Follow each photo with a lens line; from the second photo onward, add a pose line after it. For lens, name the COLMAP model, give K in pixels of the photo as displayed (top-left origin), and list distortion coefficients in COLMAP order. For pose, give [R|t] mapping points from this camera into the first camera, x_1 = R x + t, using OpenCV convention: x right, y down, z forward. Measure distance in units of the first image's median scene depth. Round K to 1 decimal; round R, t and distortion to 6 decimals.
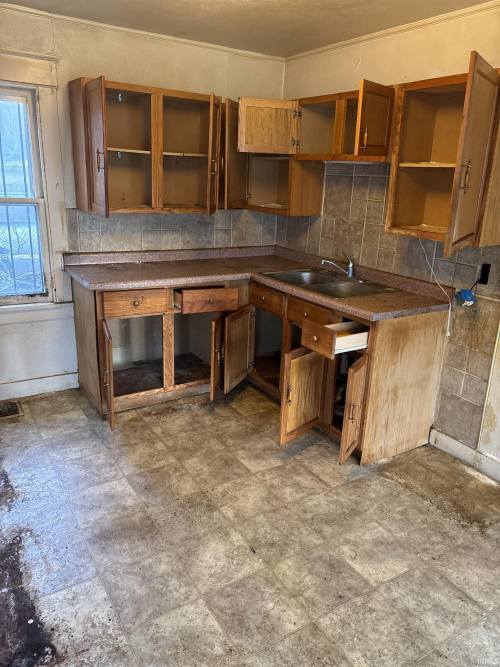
lens RADIAL K [[501.1, 0, 253.4], [0, 501.1, 333.1], [0, 0, 1]] dist [0.102407, -0.104396]
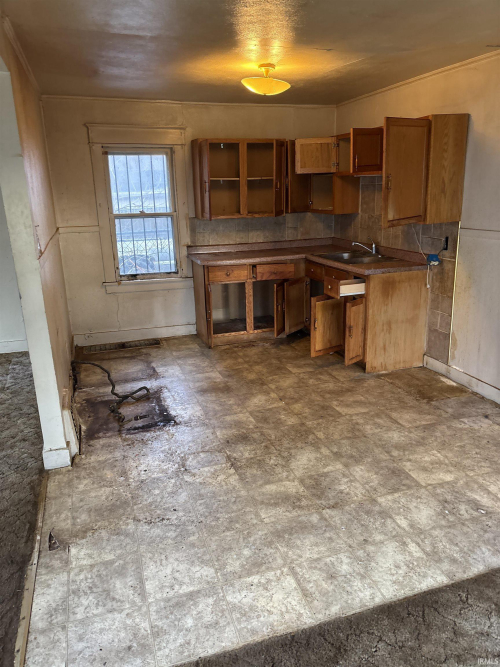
lens RADIAL K [[501.1, 0, 253.4], [0, 501.1, 333.1], [0, 0, 1]] dist [0.102407, -0.104396]
pose [[0.968819, 0.002834, -0.247752, 0.240240], [-0.009279, 0.999648, -0.024849, 0.167948], [0.247594, 0.026373, 0.968505, -0.517058]]
